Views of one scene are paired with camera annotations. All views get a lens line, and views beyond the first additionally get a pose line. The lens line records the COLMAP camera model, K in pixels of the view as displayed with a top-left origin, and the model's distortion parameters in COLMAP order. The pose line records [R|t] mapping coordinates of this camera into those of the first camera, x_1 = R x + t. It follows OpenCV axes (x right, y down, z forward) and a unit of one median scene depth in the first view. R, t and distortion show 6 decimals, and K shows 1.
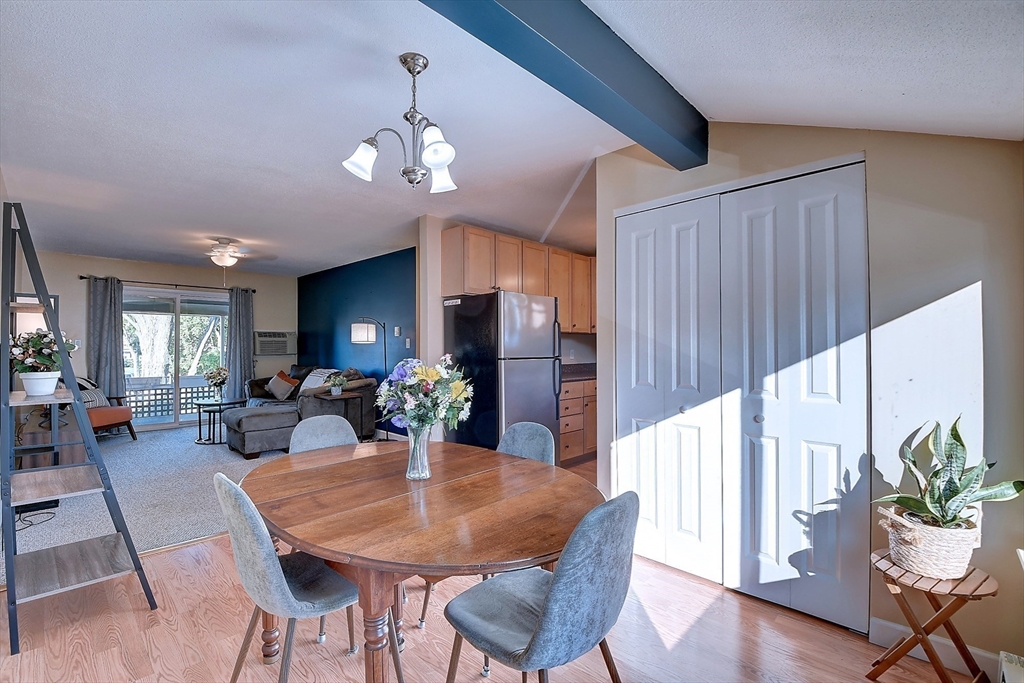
lens RADIAL K [[453.6, 0, 497.3], [0, 453.6, 344.0], [0, 0, 1]] dist [-0.018656, -0.003006]
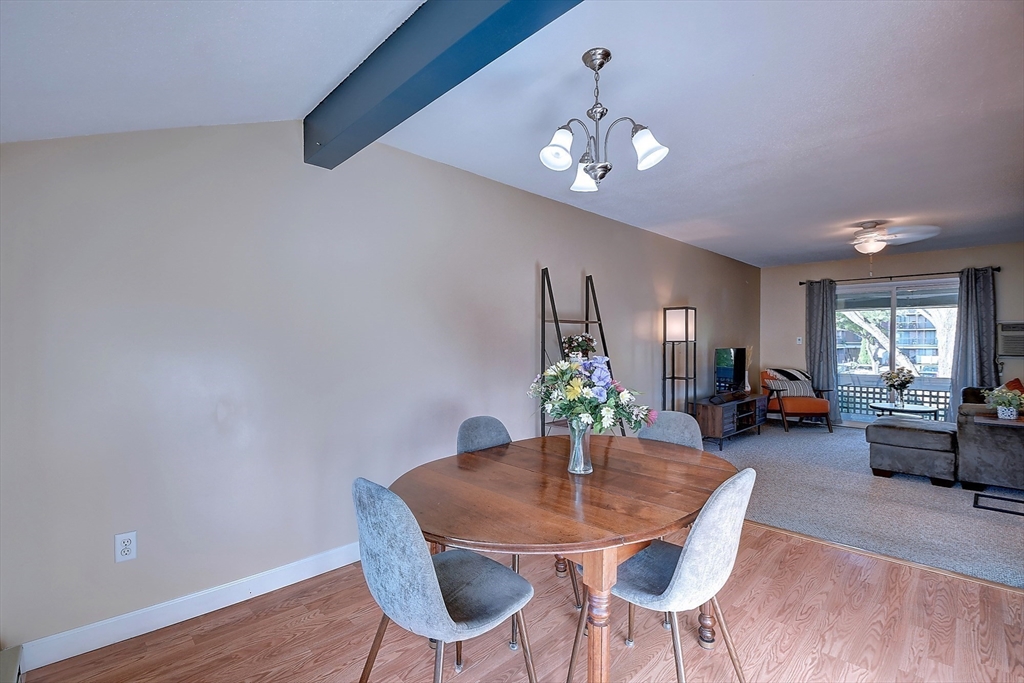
lens RADIAL K [[453.6, 0, 503.7], [0, 453.6, 340.2], [0, 0, 1]] dist [-0.018656, -0.003006]
pose [[-0.023434, -0.003650, -0.999719, 0.260036], [0.002891, 0.999989, -0.003718, 0.000673], [0.999721, -0.002977, -0.023423, 0.260697]]
